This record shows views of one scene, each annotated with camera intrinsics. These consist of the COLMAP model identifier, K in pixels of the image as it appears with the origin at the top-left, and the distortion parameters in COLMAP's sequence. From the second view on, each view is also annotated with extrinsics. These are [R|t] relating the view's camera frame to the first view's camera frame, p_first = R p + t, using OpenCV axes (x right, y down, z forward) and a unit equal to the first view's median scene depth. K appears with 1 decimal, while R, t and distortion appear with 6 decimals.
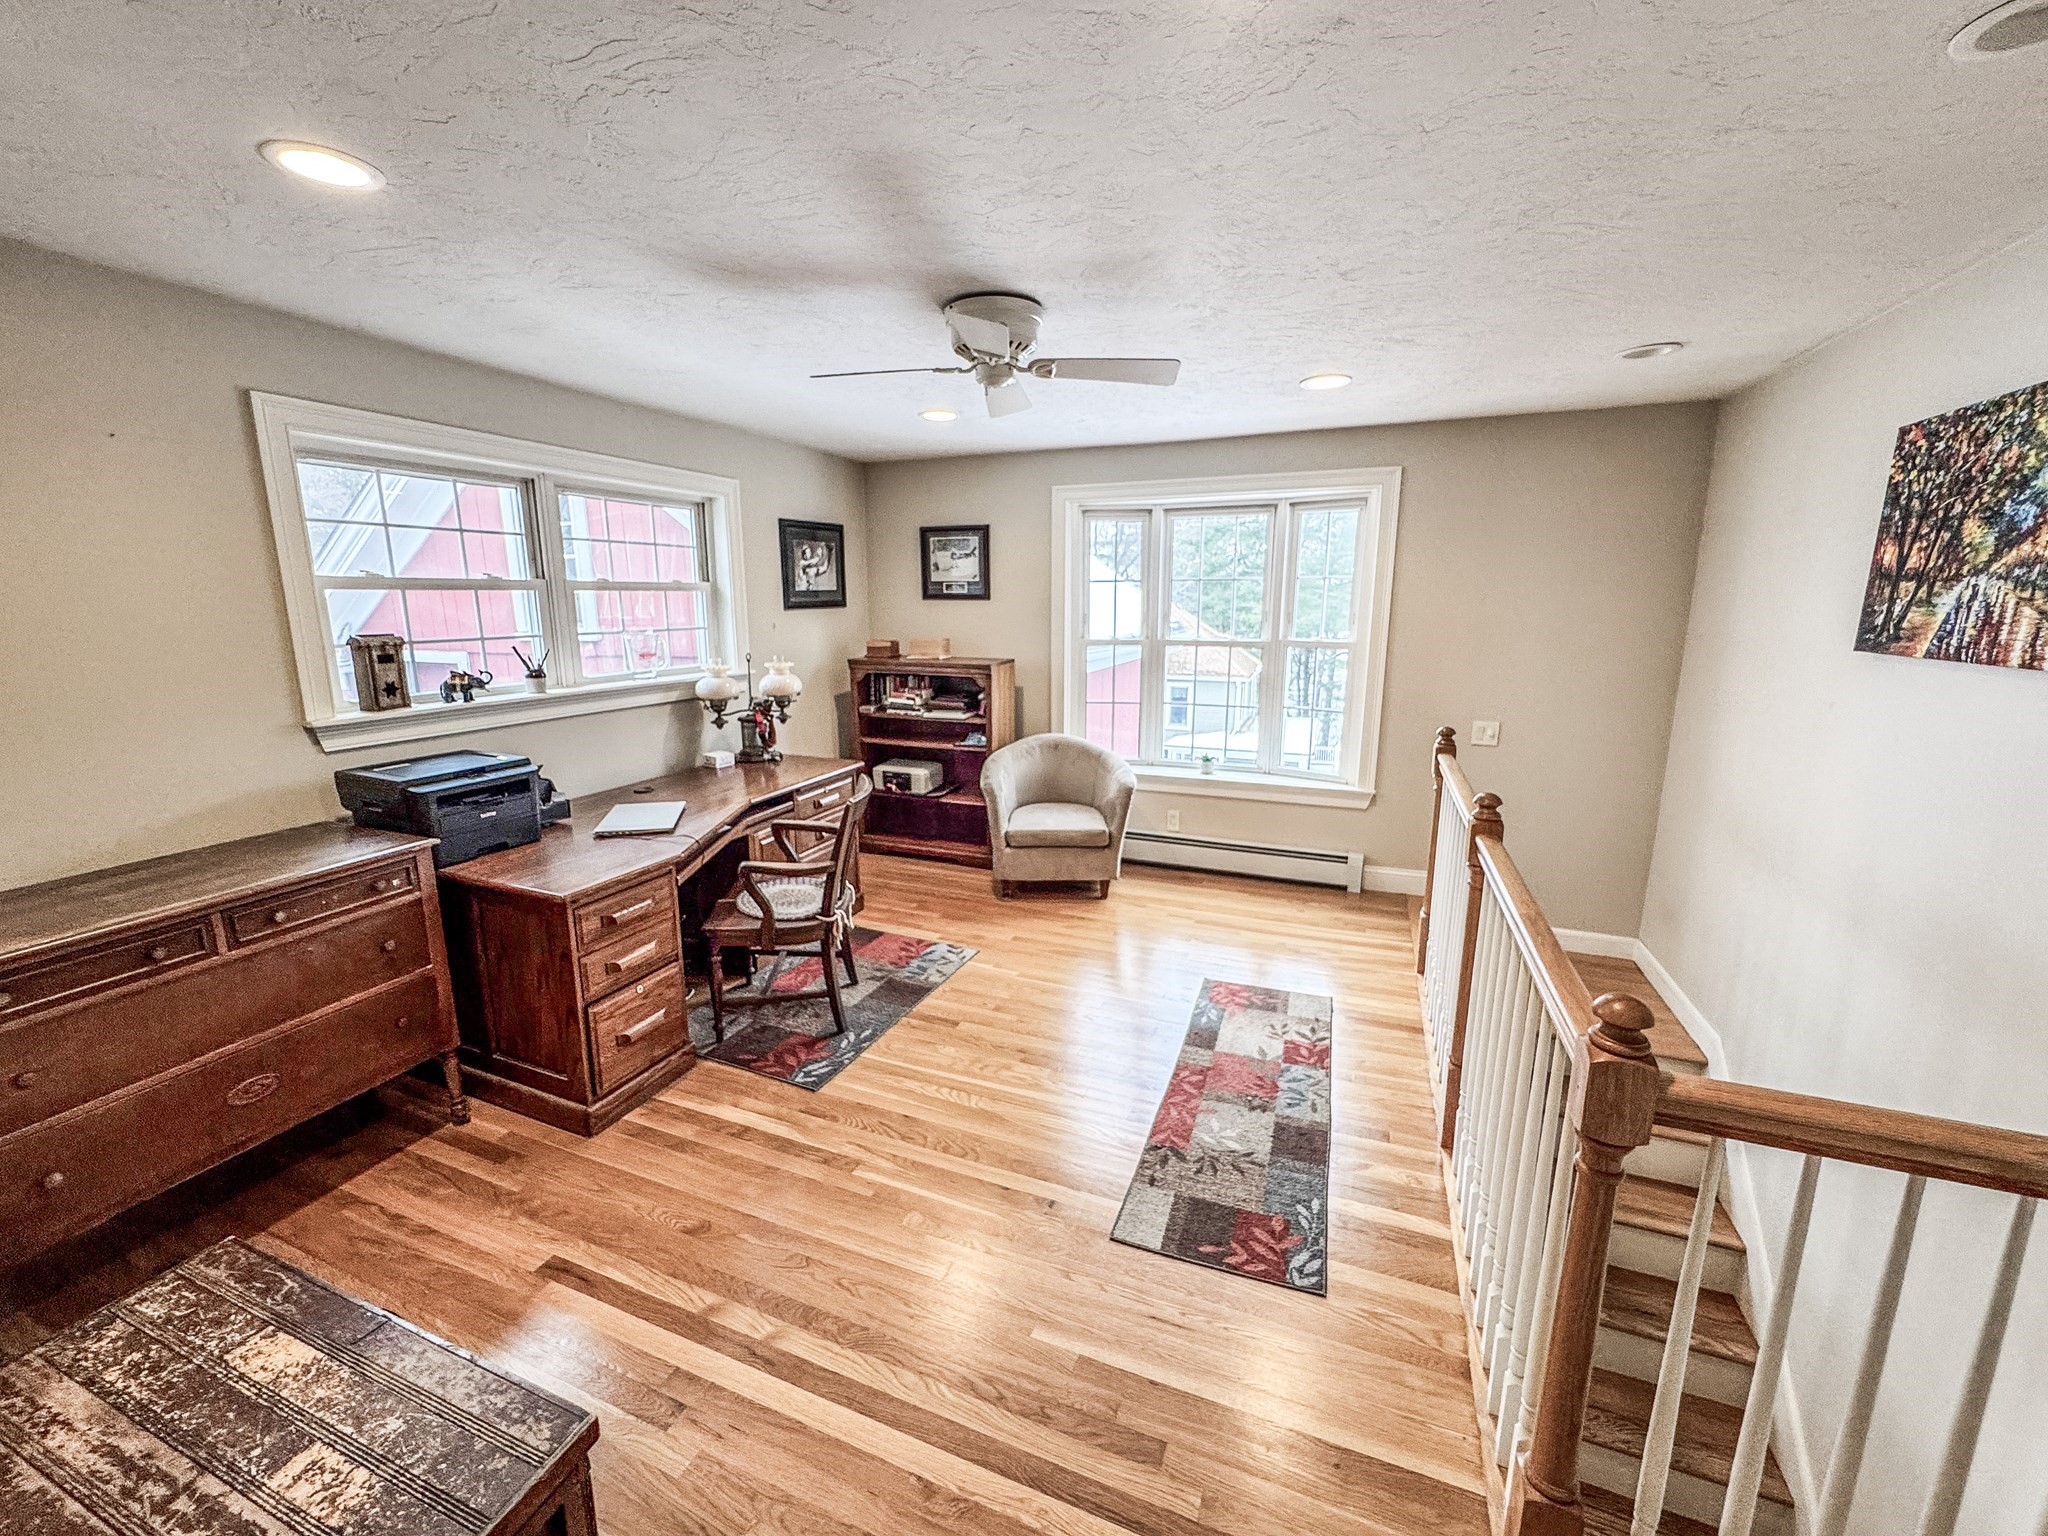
lens RADIAL K [[823.6, 0, 1027.6], [0, 823.6, 762.2], [0, 0, 1]] dist [-0.004369, 0.001330]
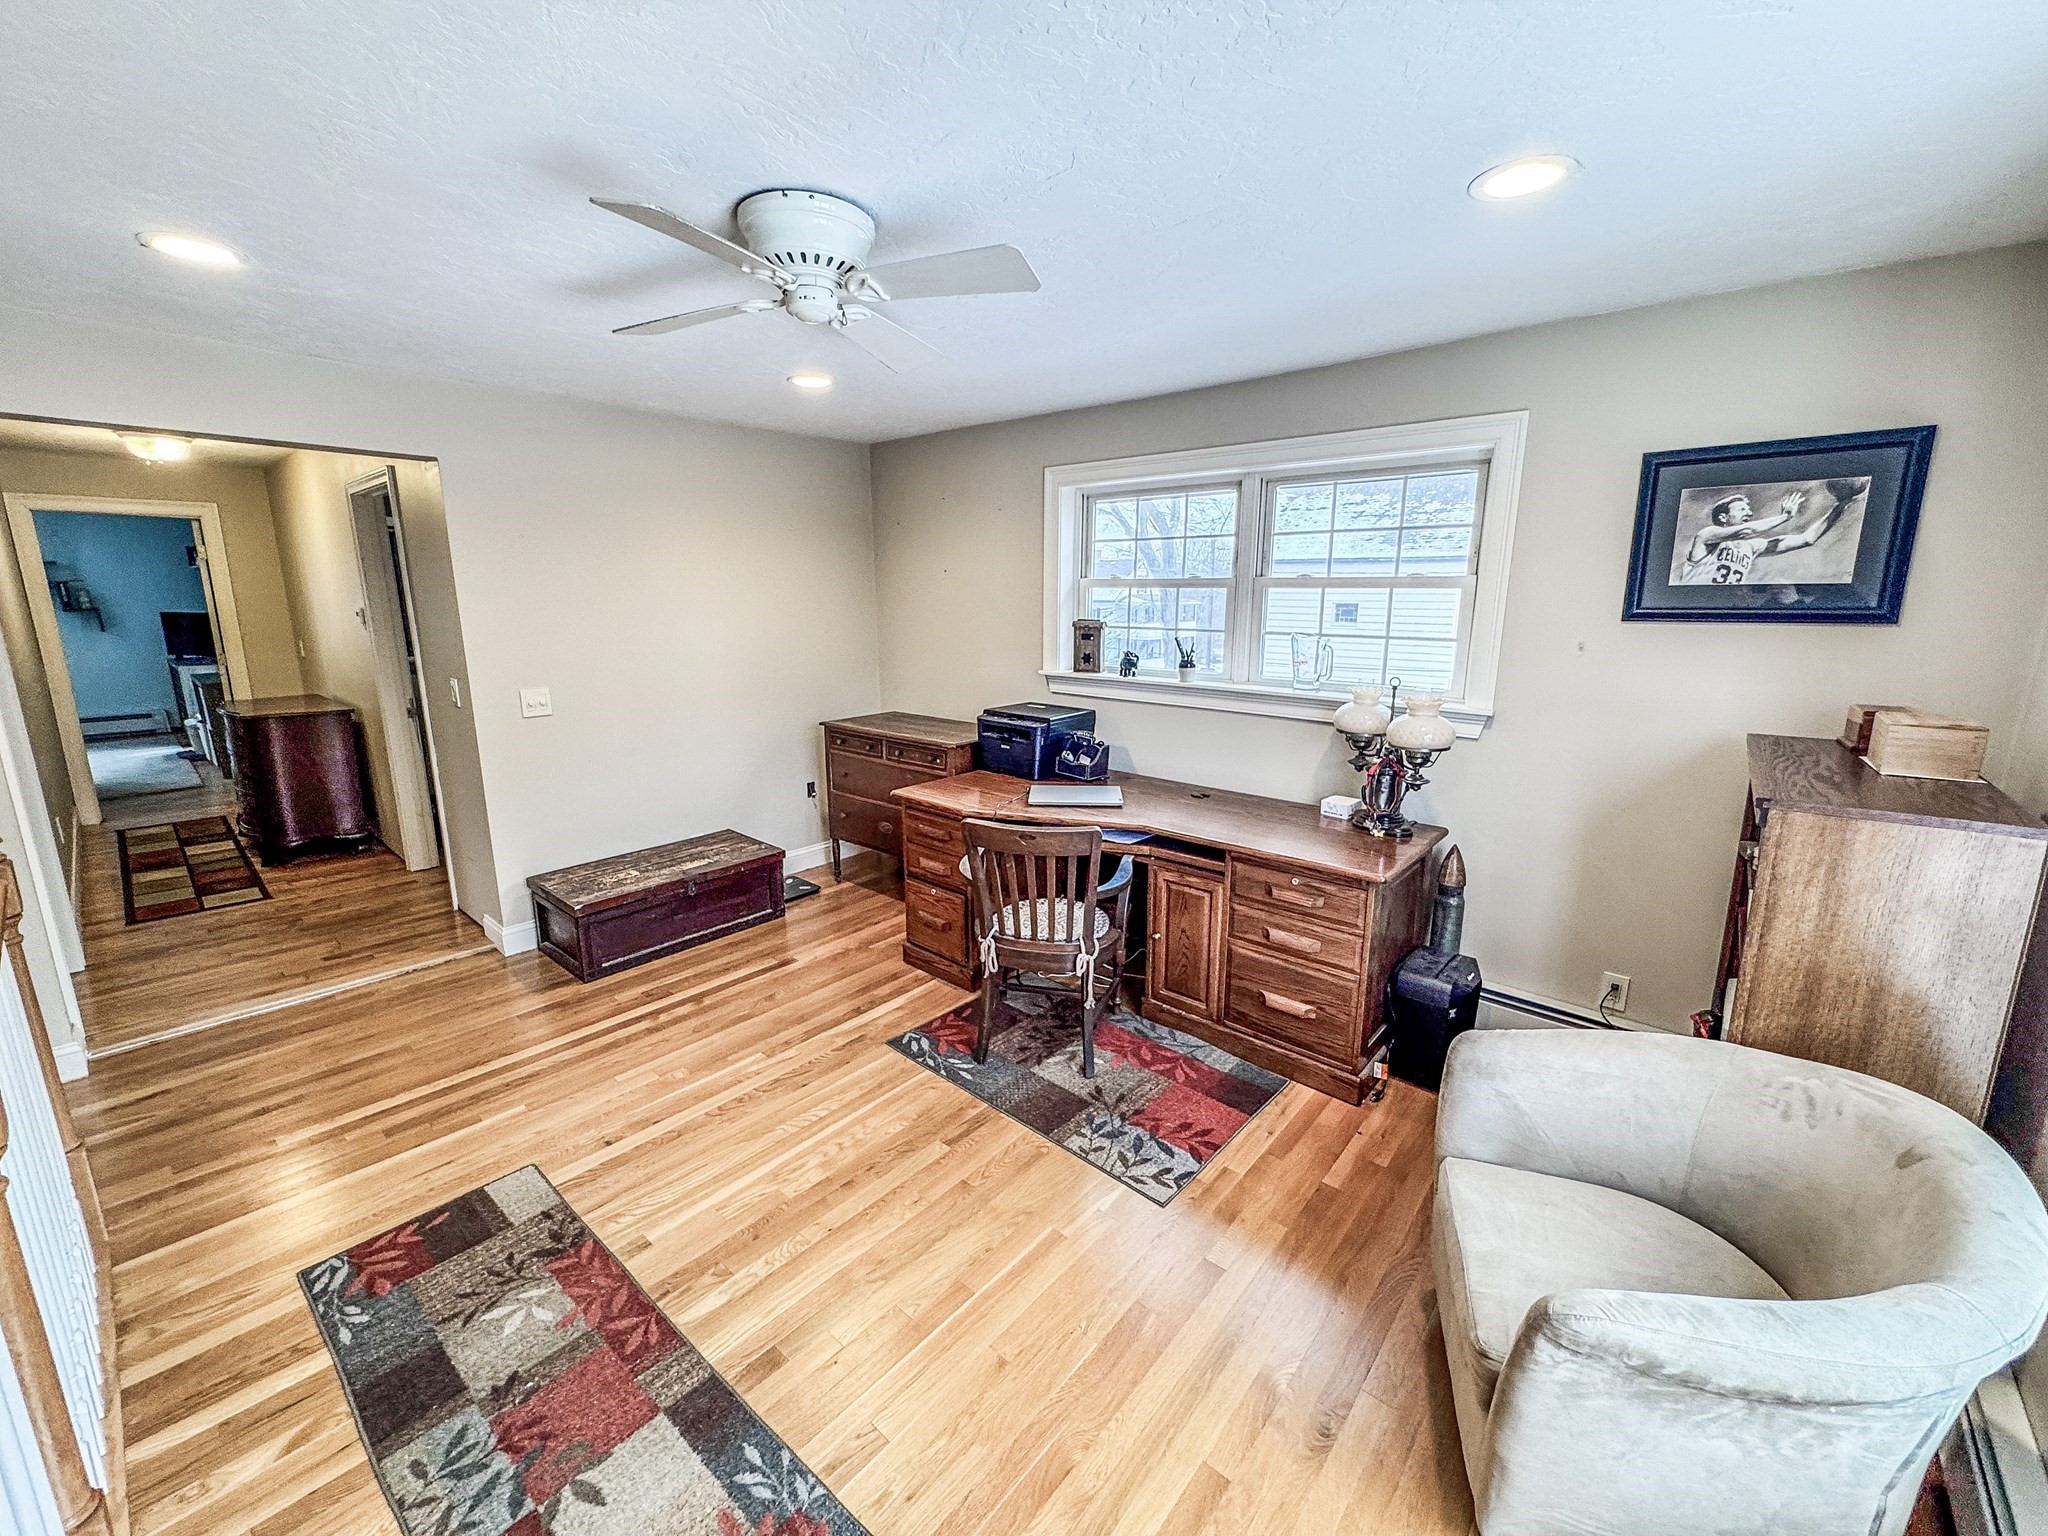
lens RADIAL K [[823.6, 0, 1026.5], [0, 823.6, 764.7], [0, 0, 1]] dist [-0.004369, 0.001330]
pose [[-0.326865, 0.193939, -0.924958, 0.617836], [-0.191339, 0.944869, 0.265730, -0.276392], [0.925499, 0.263838, -0.271736, 1.356510]]
